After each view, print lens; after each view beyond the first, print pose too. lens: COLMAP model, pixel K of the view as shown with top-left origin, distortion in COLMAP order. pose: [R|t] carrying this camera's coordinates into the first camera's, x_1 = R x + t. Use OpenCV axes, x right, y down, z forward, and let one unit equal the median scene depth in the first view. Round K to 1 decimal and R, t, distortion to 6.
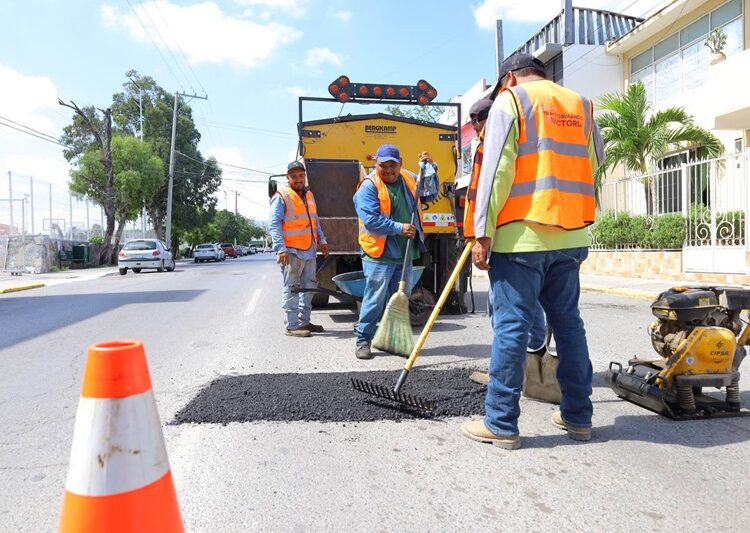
lens RADIAL K [[565.0, 0, 375.0], [0, 565.0, 266.5], [0, 0, 1]] dist [-0.001458, 0.000692]
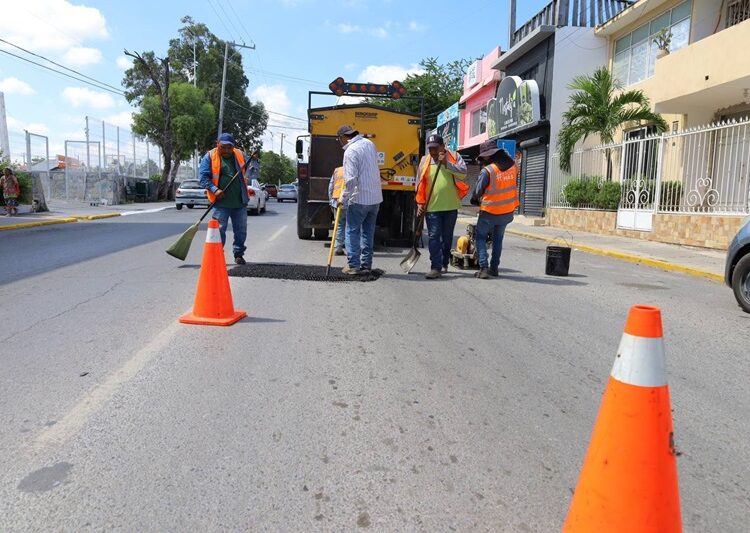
lens RADIAL K [[565.0, 0, 375.0], [0, 565.0, 266.5], [0, 0, 1]] dist [-0.001458, 0.000692]
pose [[0.995803, 0.054682, -0.073387, 0.044002], [-0.047380, 0.994078, 0.097796, -0.001400], [0.078300, -0.093909, 0.992497, -0.122875]]
